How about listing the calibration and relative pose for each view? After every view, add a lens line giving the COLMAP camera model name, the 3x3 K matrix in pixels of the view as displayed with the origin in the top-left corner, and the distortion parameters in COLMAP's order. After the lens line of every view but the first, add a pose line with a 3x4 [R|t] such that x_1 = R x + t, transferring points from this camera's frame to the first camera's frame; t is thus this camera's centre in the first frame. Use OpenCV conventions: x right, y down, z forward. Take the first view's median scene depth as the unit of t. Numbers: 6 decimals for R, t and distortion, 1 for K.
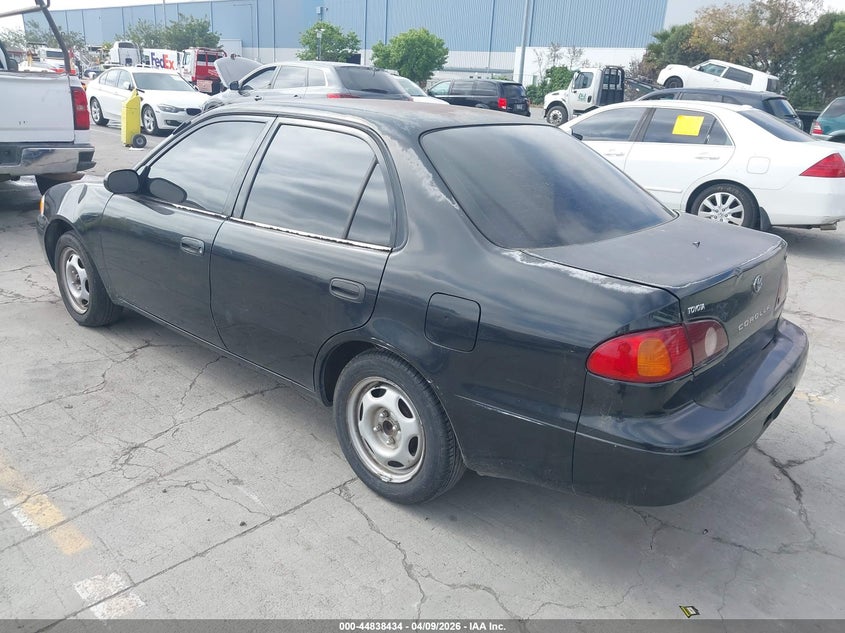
lens RADIAL K [[692.1, 0, 422.5], [0, 692.1, 316.5], [0, 0, 1]] dist [0.000705, -0.005690]
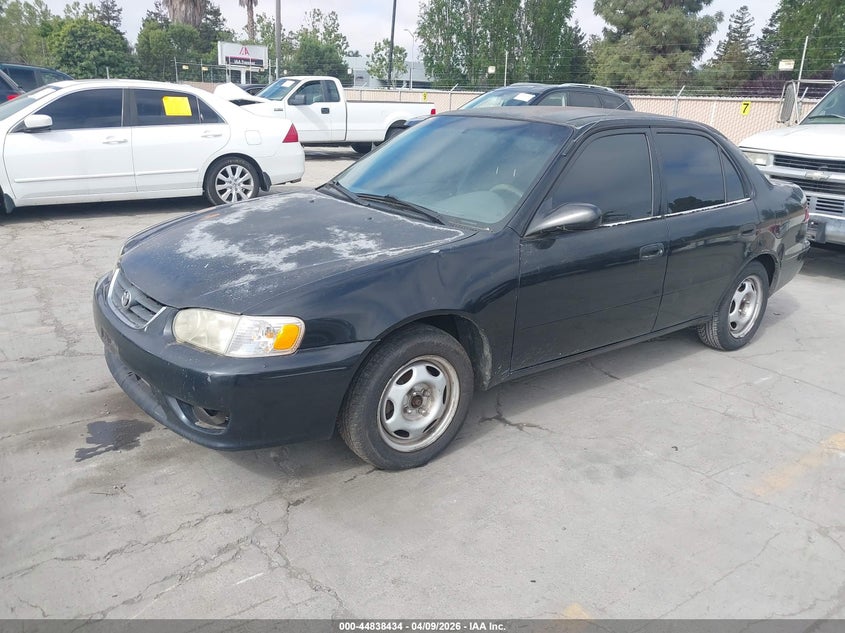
lens RADIAL K [[692.1, 0, 422.5], [0, 692.1, 316.5], [0, 0, 1]] dist [0.000705, -0.005690]
pose [[0.165309, -0.334304, 0.927855, -0.640130], [0.276069, 0.918873, 0.281883, -0.184637], [-0.946815, 0.209554, 0.244188, 0.485576]]
